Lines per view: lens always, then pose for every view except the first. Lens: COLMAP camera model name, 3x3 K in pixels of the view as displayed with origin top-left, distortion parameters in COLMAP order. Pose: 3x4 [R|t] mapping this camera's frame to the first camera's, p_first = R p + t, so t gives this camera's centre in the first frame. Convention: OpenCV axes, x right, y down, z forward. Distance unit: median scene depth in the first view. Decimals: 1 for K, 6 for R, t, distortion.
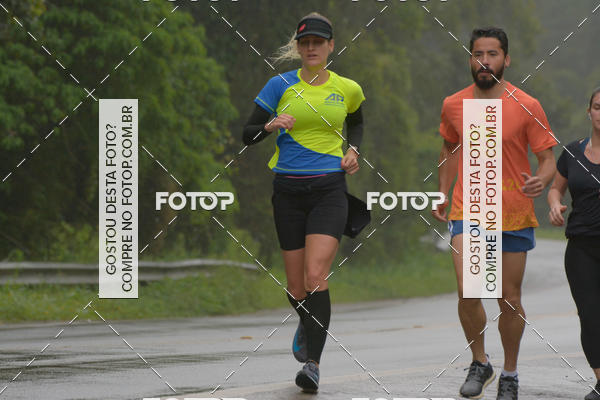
lens RADIAL K [[3504.8, 0, 300.3], [0, 3504.8, 176.1], [0, 0, 1]] dist [2.264336, -5.319638]
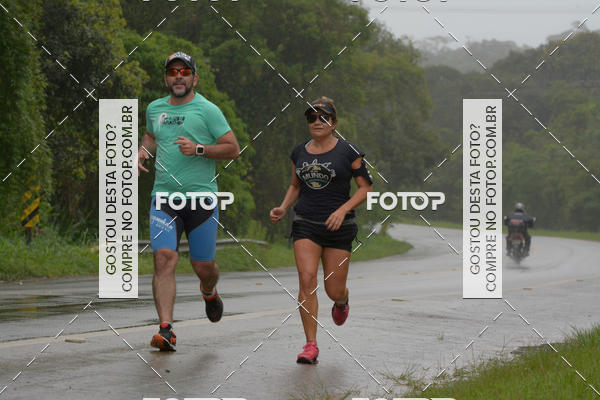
lens RADIAL K [[3132.5, 0, 300.0], [0, 3132.5, 182.1], [0, 0, 1]] dist [1.346485, 7.867389]
pose [[0.999687, 0.001088, 0.025011, -0.033973], [-0.001424, 0.999909, 0.013417, -0.023873], [-0.024994, -0.013449, 0.999597, -0.518620]]
